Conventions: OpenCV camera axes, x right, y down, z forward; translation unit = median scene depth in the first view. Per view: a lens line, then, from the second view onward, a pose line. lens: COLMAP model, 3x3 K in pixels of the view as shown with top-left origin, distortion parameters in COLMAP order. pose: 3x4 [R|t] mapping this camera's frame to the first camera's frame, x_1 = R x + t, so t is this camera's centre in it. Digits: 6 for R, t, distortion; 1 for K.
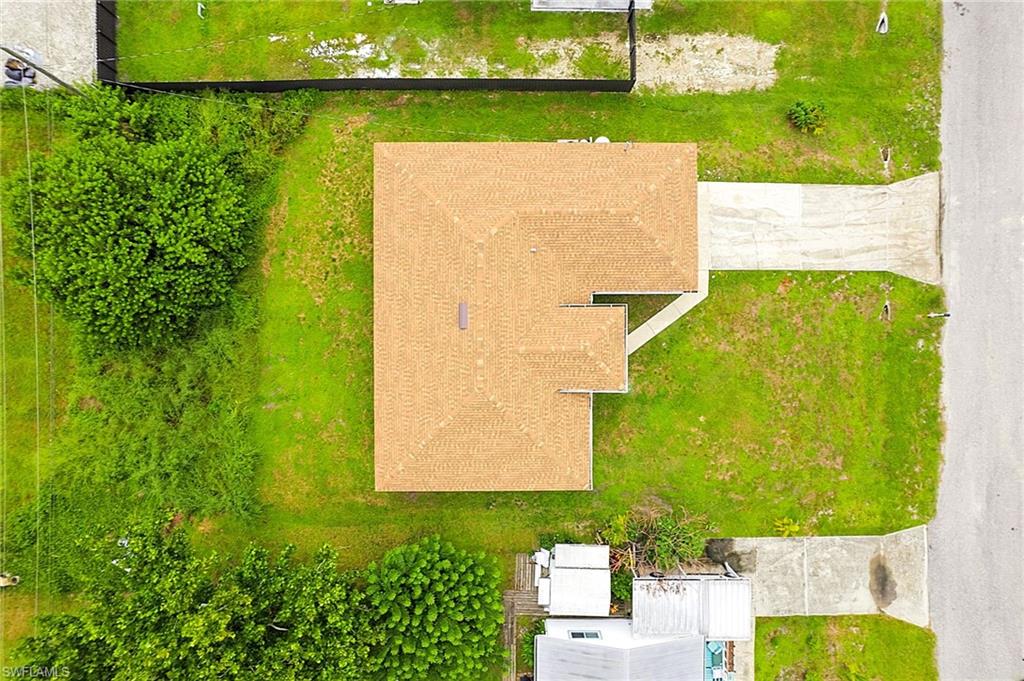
lens RADIAL K [[440.5, 0, 512.0], [0, 440.5, 340.5], [0, 0, 1]] dist [0.008842, 0.000292]
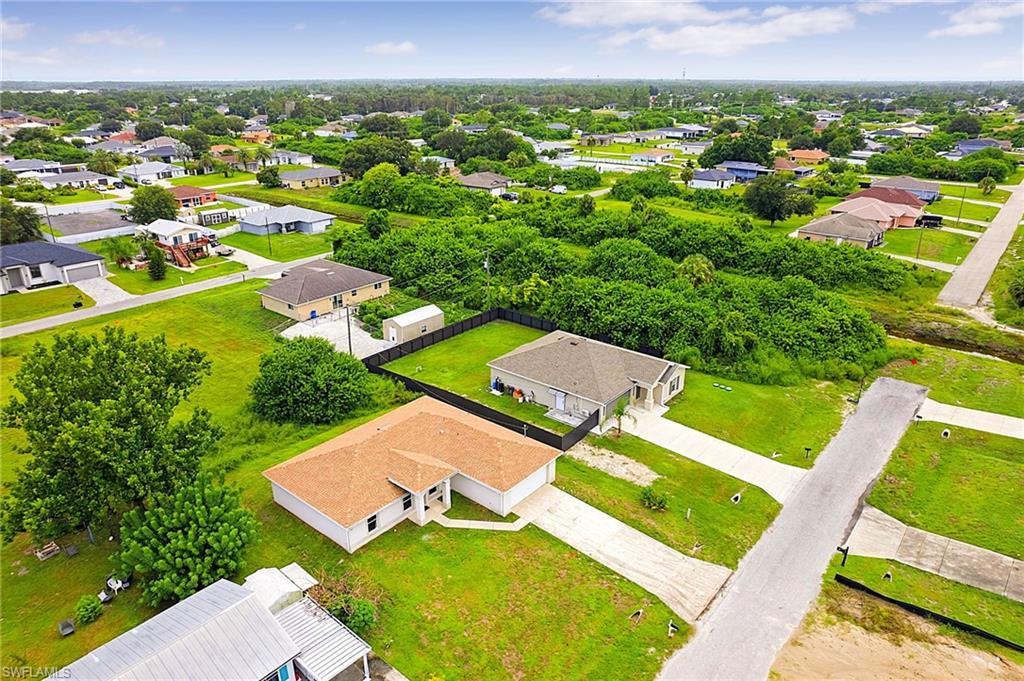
lens RADIAL K [[440.5, 0, 512.0], [0, 440.5, 340.5], [0, 0, 1]] dist [0.008842, 0.000292]
pose [[0.815682, 0.247212, -0.523020, 0.998009], [-0.578210, 0.377067, -0.723529, 0.687320], [0.018349, 0.892584, 0.450507, -0.173240]]
